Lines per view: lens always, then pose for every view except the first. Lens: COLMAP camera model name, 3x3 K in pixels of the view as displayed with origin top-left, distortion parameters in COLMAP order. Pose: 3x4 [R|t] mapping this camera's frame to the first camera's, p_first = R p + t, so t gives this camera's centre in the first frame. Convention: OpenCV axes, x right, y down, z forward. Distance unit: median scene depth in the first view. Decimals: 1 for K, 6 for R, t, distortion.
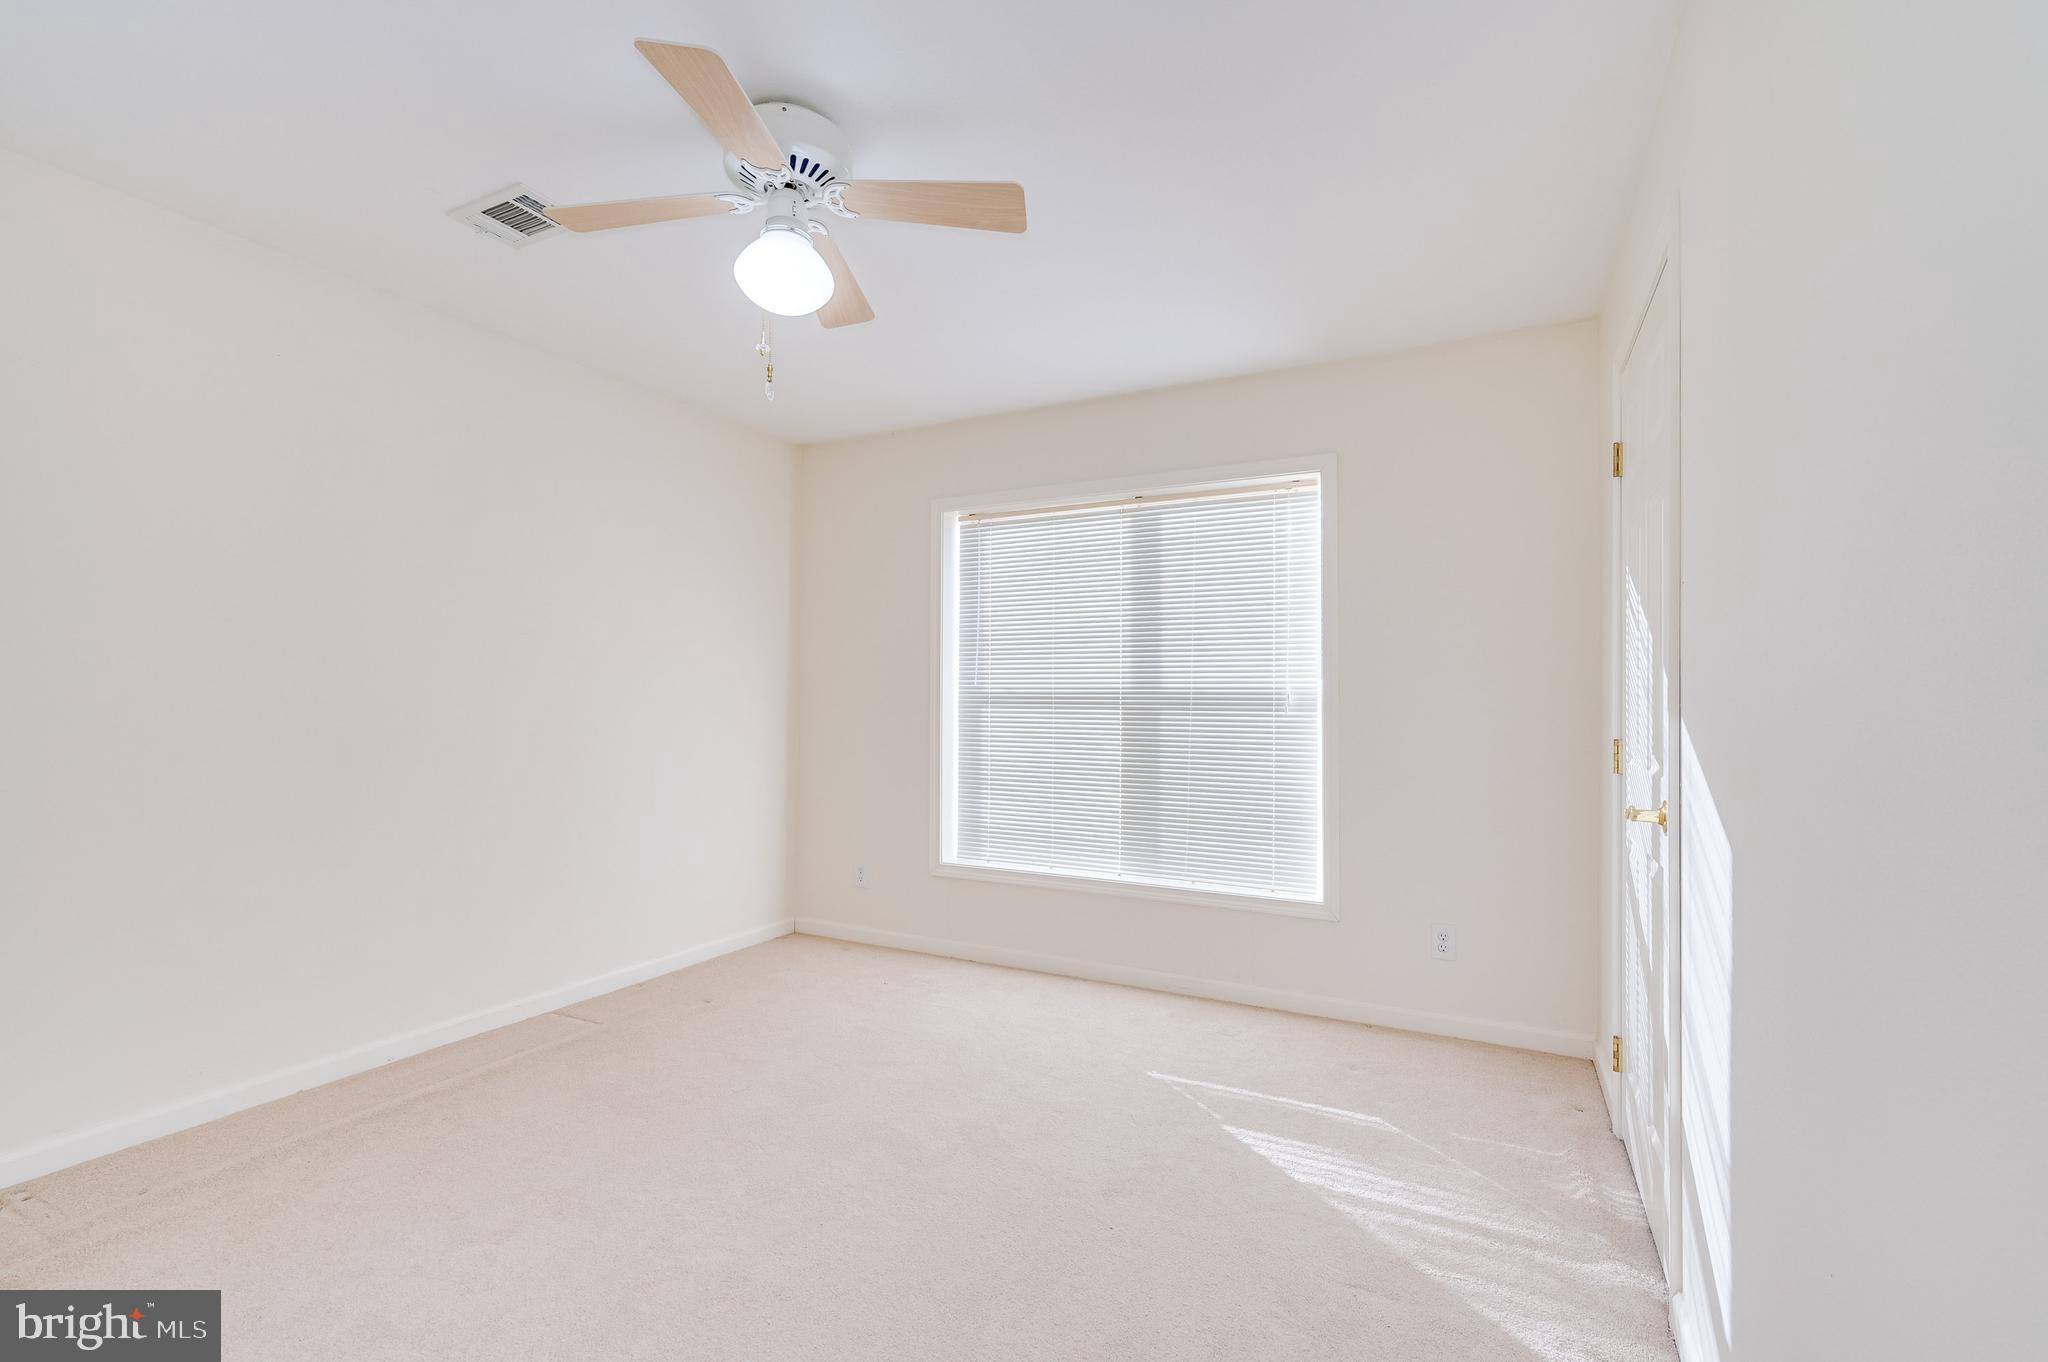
lens RADIAL K [[913.6, 0, 1024.0], [0, 913.6, 681.0], [0, 0, 1]] dist [0.001178, 0.000259]
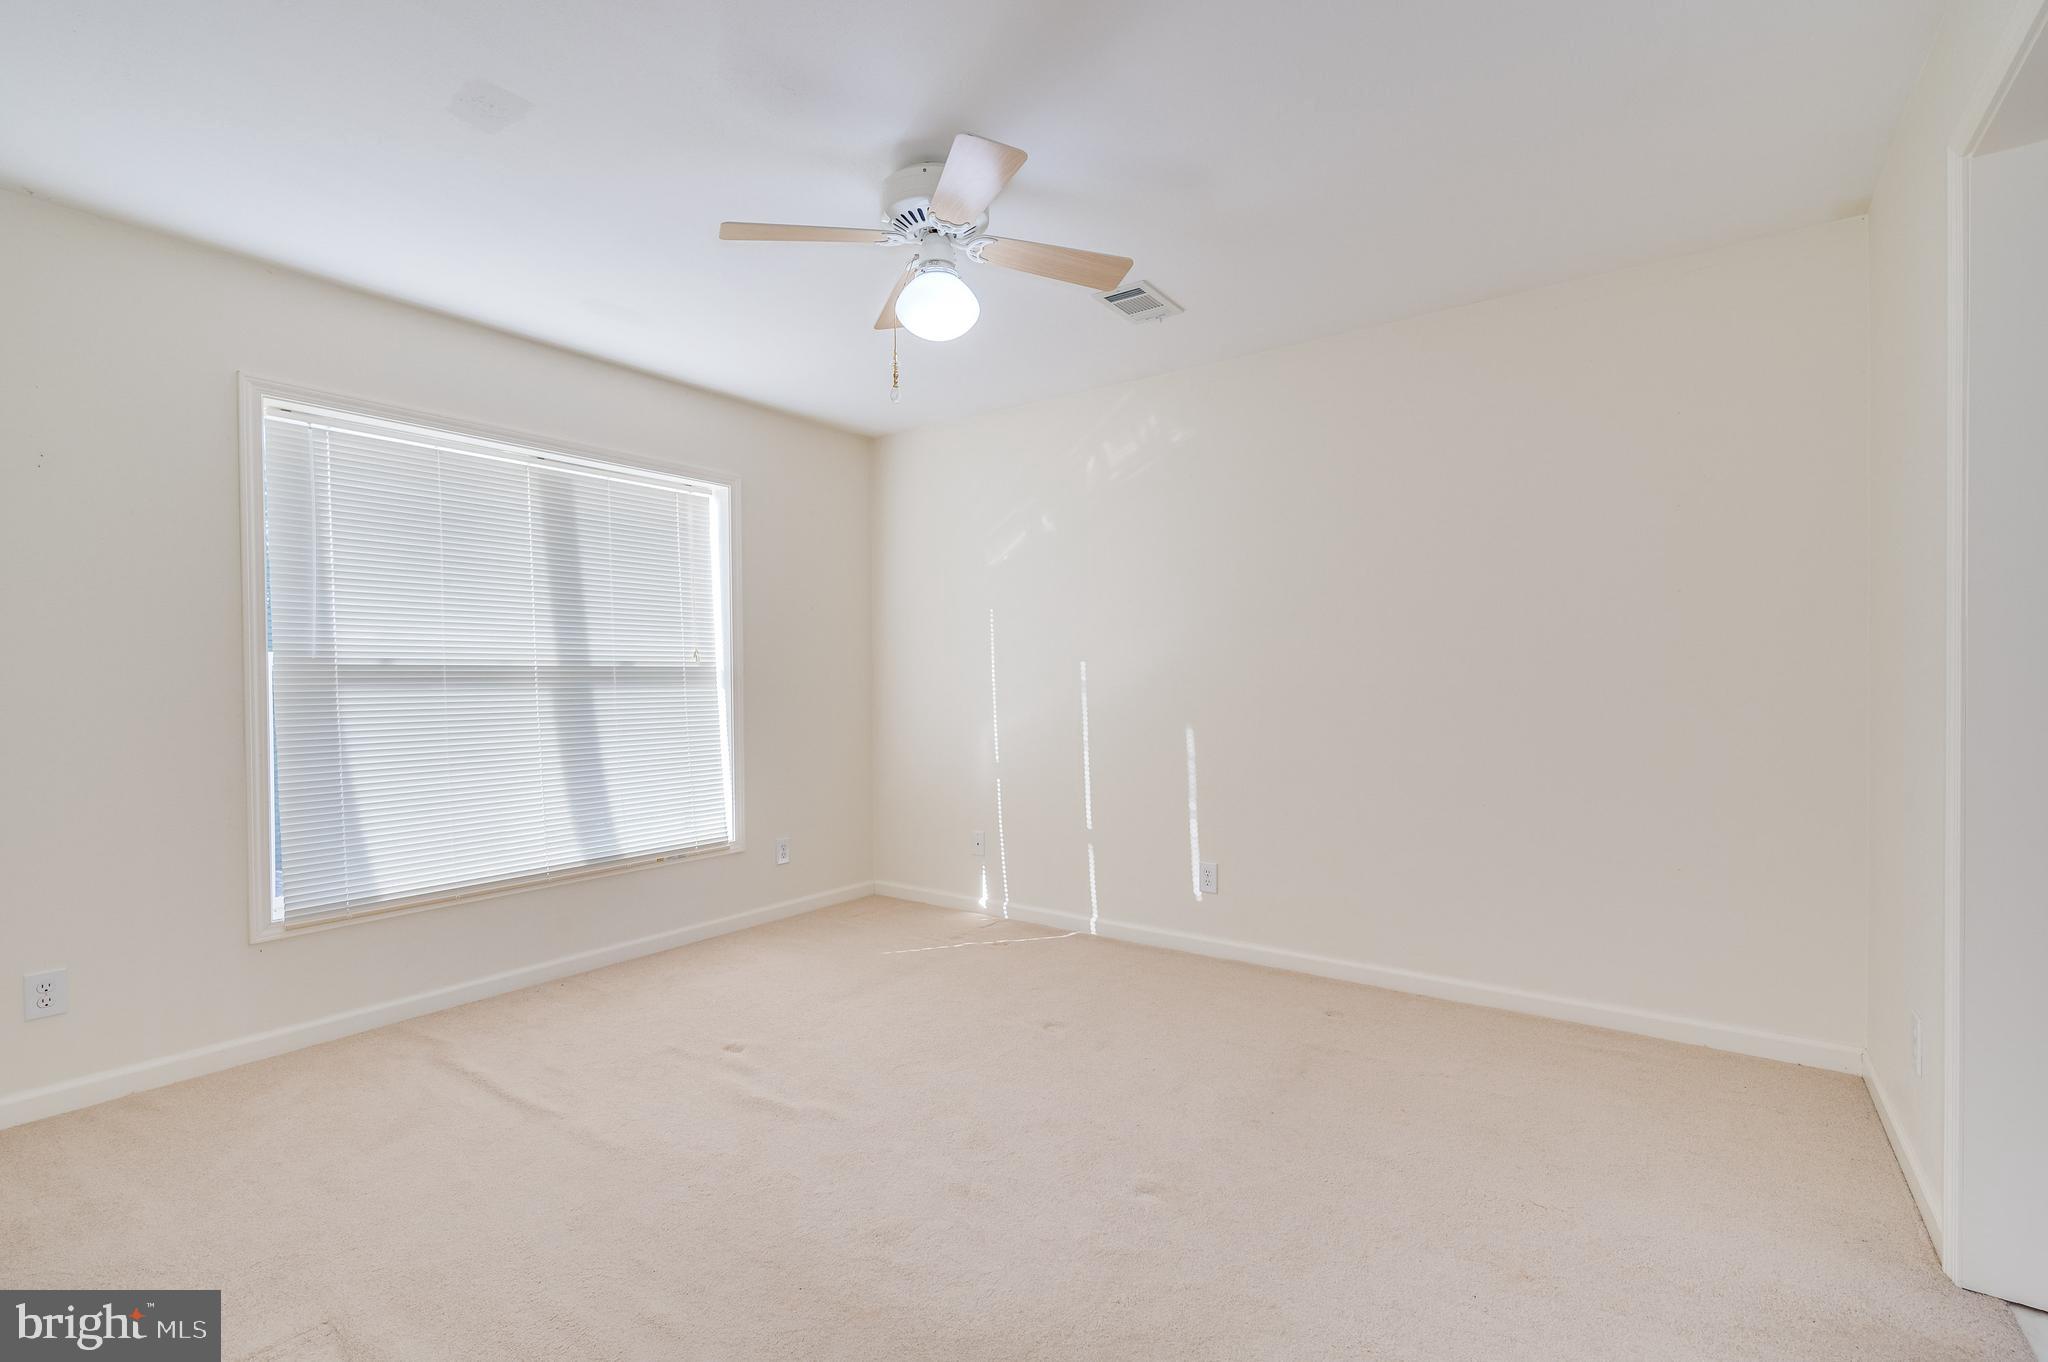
lens RADIAL K [[913.6, 0, 1024.0], [0, 913.6, 681.0], [0, 0, 1]] dist [0.001178, 0.000259]
pose [[0.162861, -0.020228, 0.986442, -0.727283], [-0.011547, 0.999682, 0.022405, 0.002291], [-0.986582, -0.015039, 0.162575, 0.395108]]
